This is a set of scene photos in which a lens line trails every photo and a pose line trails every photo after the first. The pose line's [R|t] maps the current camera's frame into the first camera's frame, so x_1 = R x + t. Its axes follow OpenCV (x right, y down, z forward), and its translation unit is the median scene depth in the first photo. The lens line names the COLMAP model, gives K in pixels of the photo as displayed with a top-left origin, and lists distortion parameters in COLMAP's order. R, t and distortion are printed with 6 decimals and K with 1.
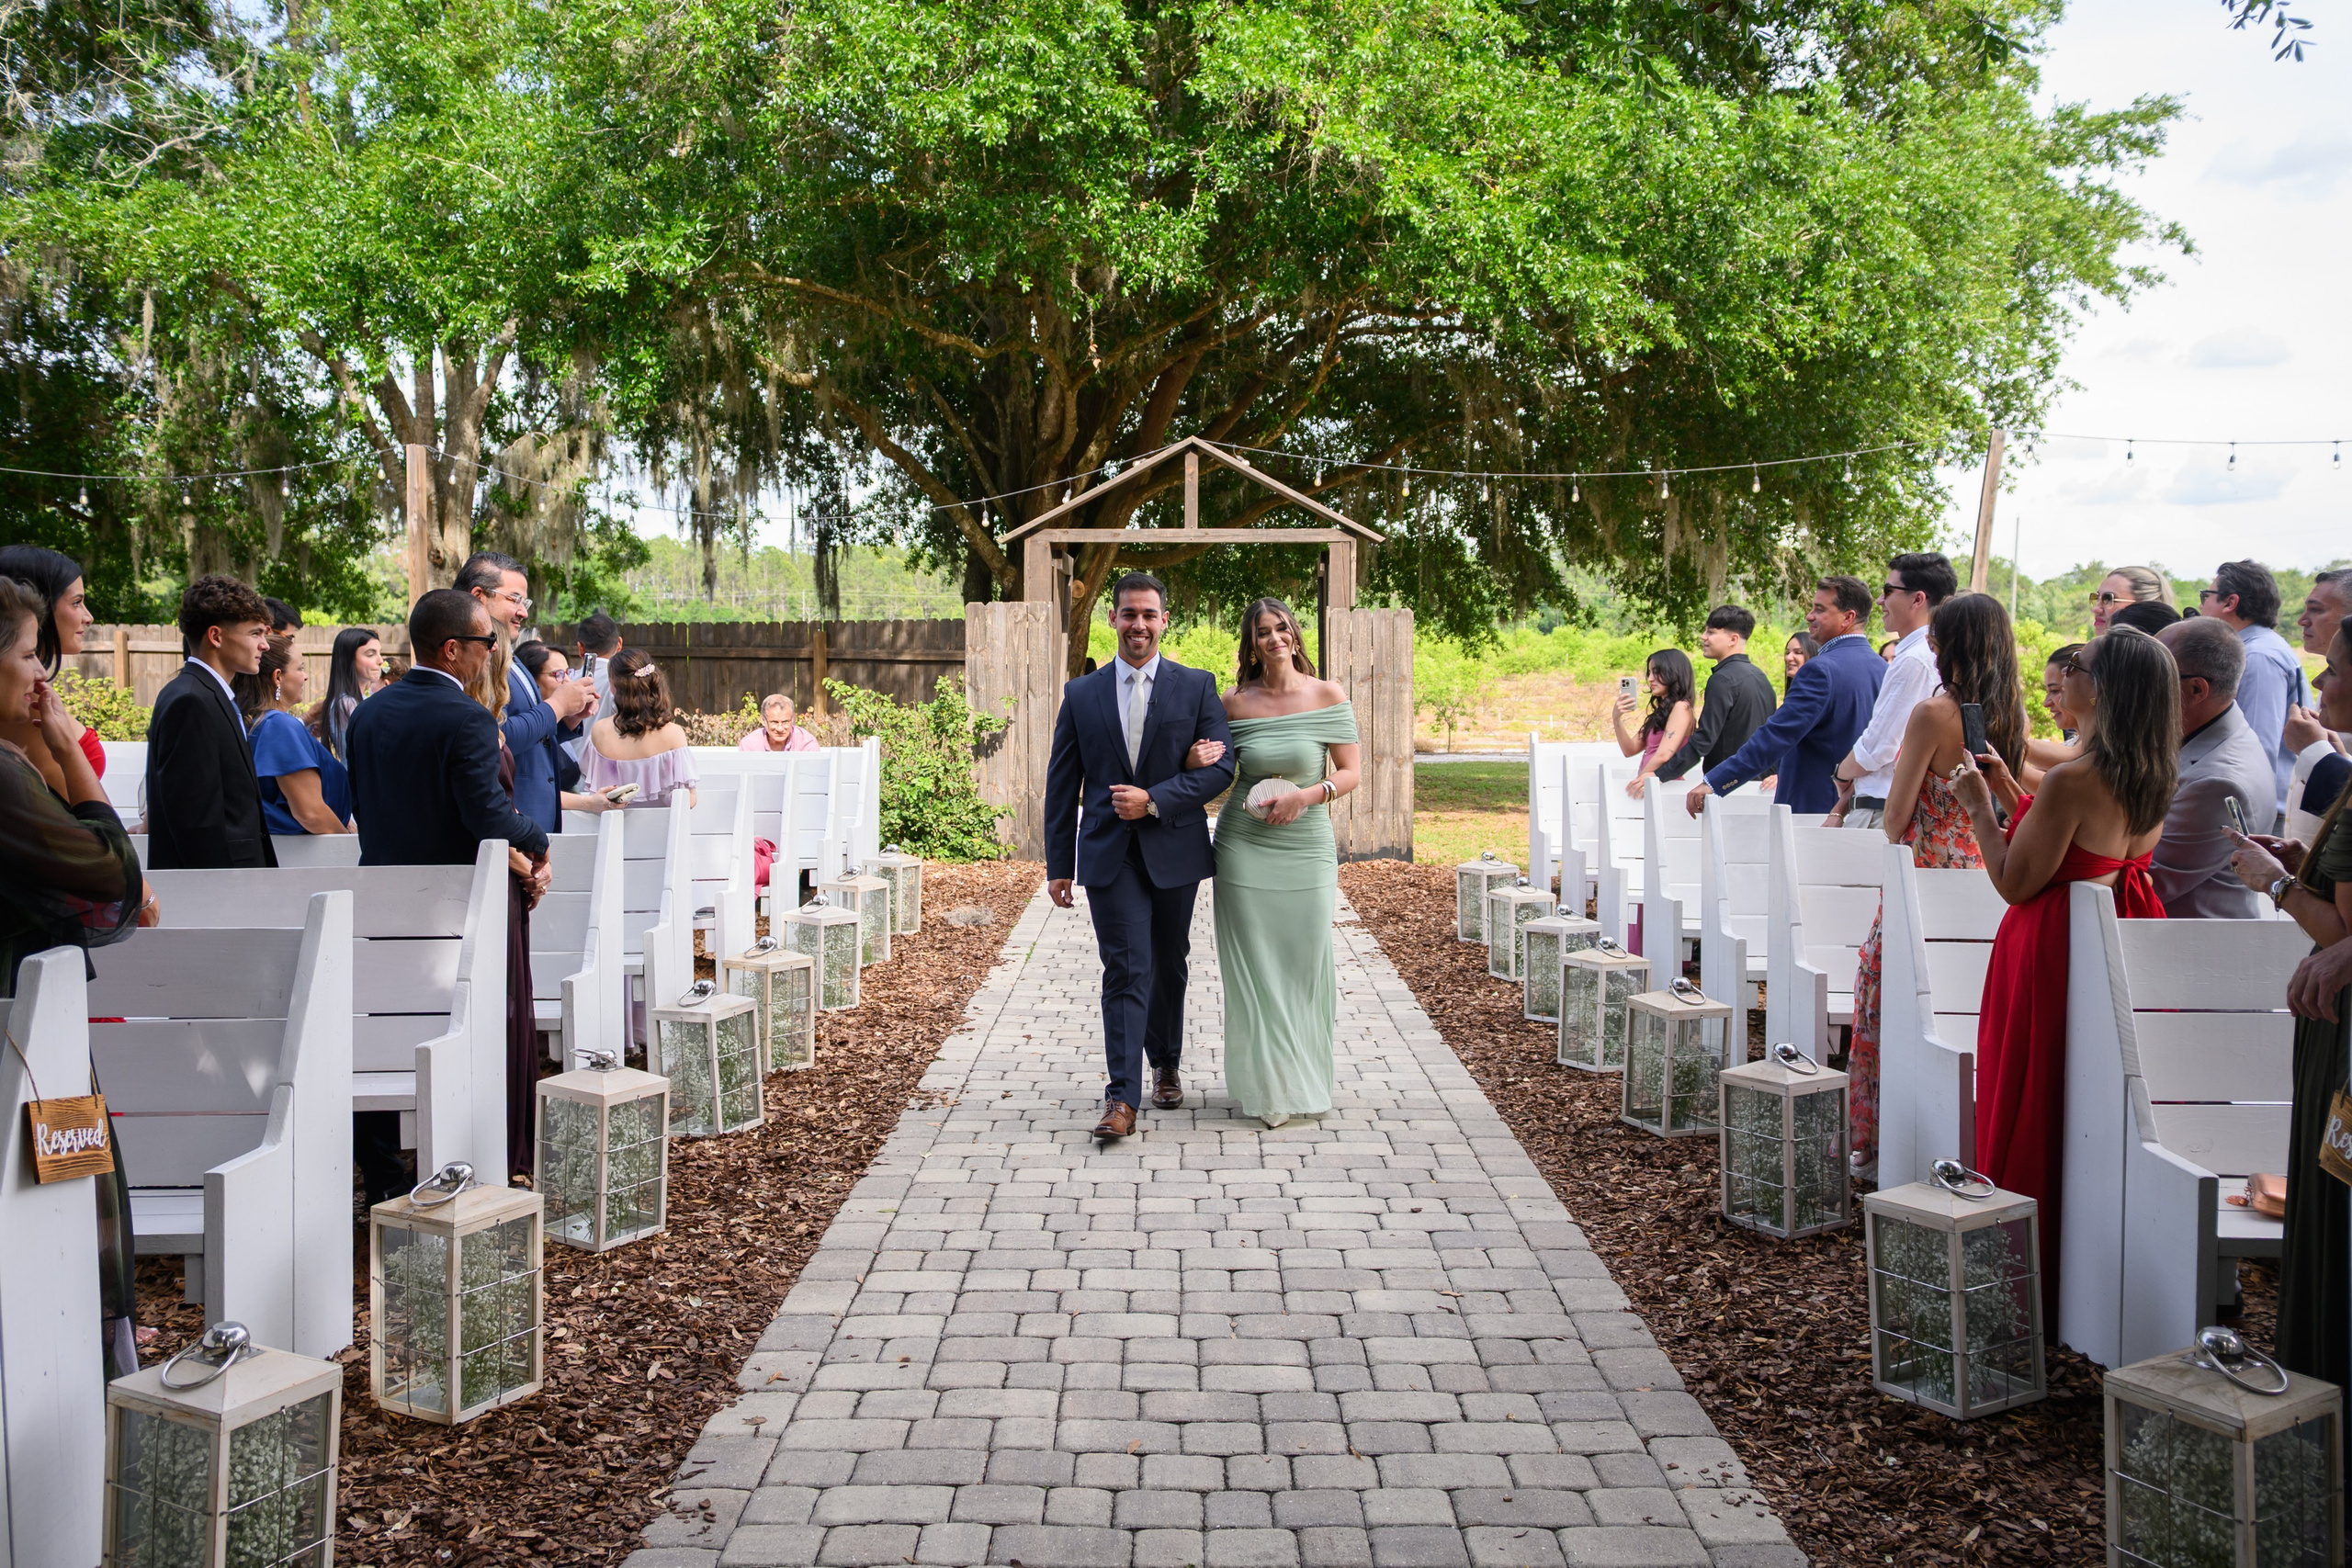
lens RADIAL K [[1844.0, 0, 1245.0], [0, 1844.0, 768.7], [0, 0, 1]] dist [-0.018853, 0.033653]
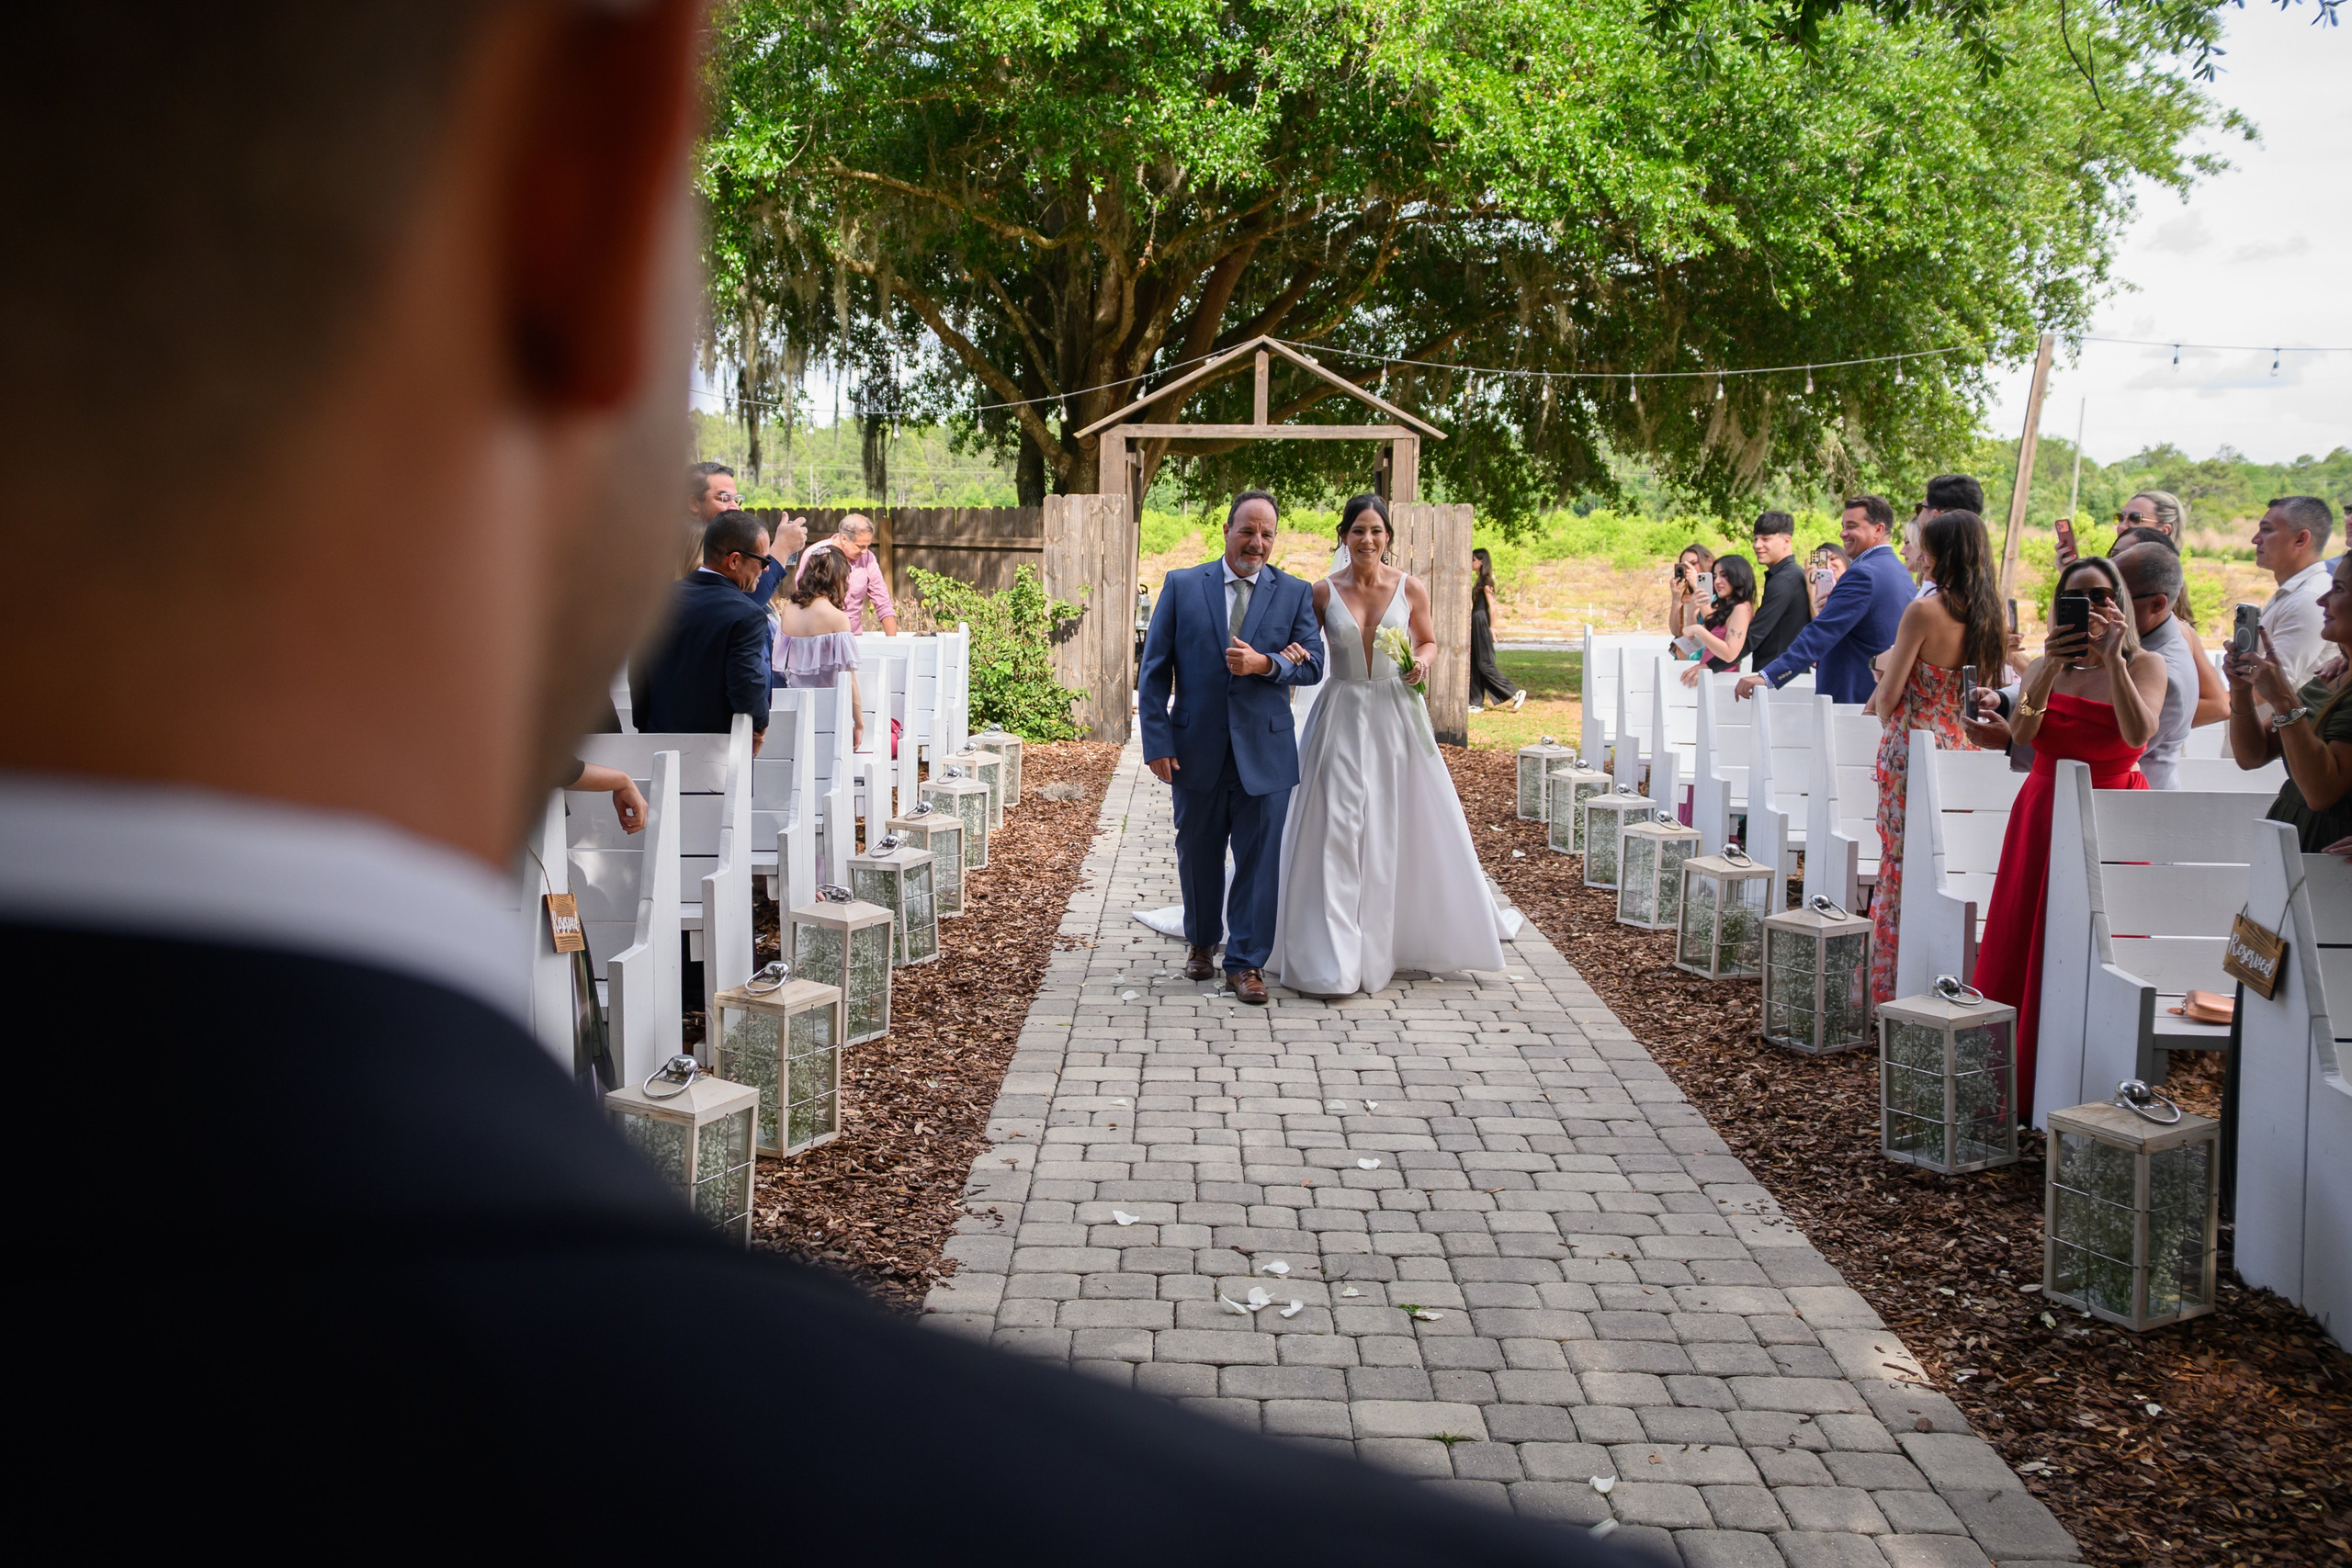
lens RADIAL K [[1844.0, 0, 1229.8], [0, 1844.0, 772.3], [0, 0, 1]] dist [-0.018853, 0.033653]
pose [[0.999548, 0.010998, -0.027983, -0.043702], [-0.009188, 0.997906, 0.064029, -0.002048], [0.028629, -0.063743, 0.997556, -0.152834]]
